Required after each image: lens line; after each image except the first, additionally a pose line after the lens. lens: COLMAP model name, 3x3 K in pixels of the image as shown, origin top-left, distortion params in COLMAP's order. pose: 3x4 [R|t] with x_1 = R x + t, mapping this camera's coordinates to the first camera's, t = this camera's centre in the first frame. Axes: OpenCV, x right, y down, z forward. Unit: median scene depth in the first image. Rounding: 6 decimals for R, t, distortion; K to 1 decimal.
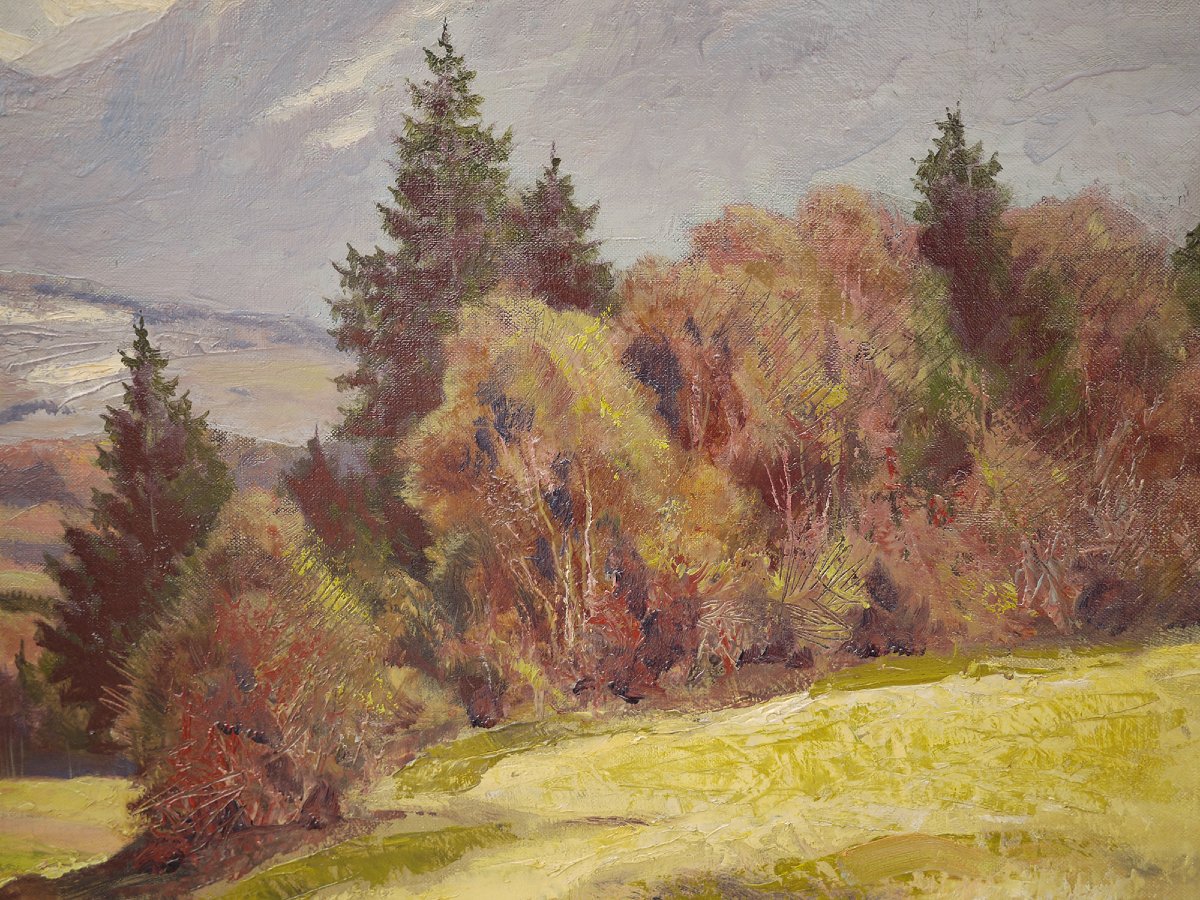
lens RADIAL K [[1421.0, 0, 602.4], [0, 1421.0, 447.9], [0, 0, 1]] dist [-0.028444, 0.000000]
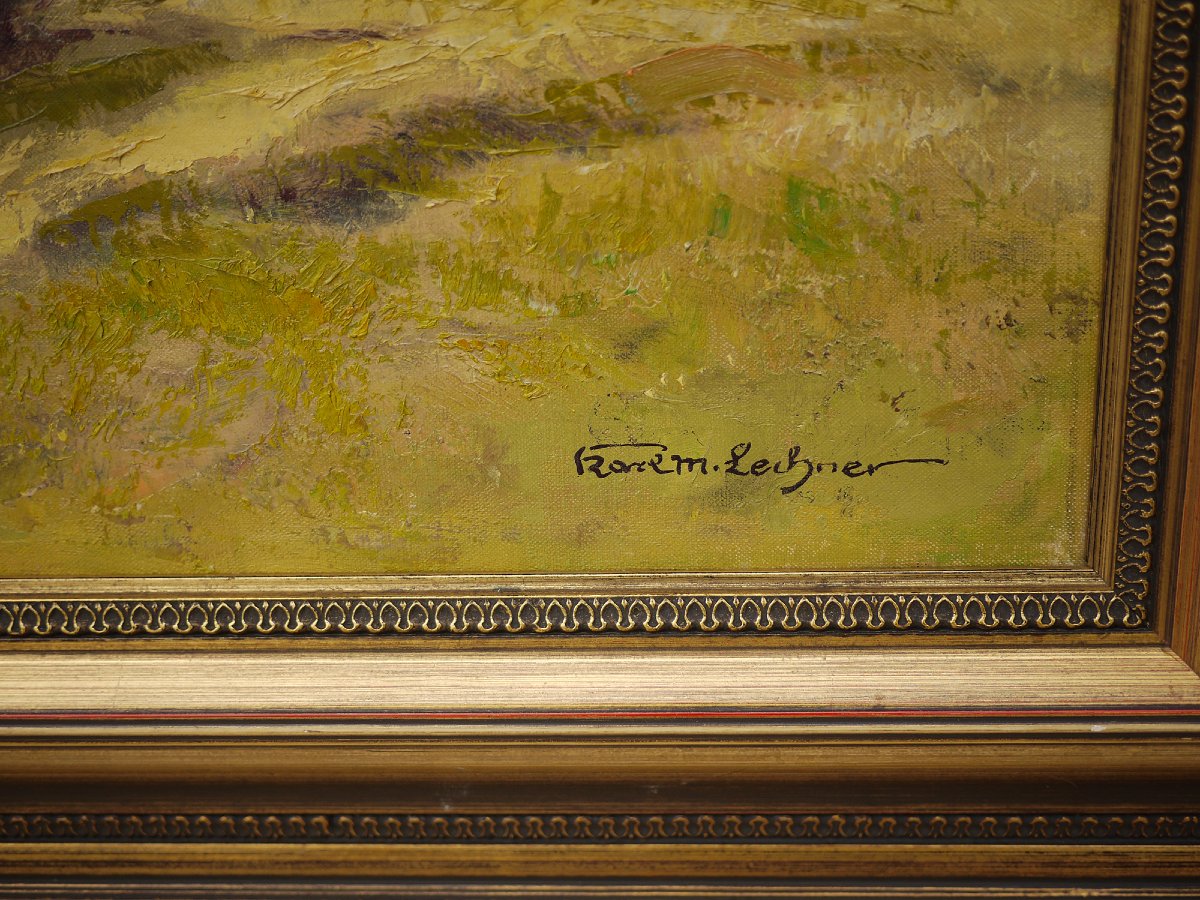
lens RADIAL K [[1421.0, 0, 598.2], [0, 1421.0, 450.6], [0, 0, 1]] dist [-0.028444, 0.000000]
pose [[0.999983, -0.004798, -0.003271, 0.155958], [0.005328, 0.982093, 0.188322, 0.349621], [0.002309, -0.188336, 0.982102, 0.162970]]
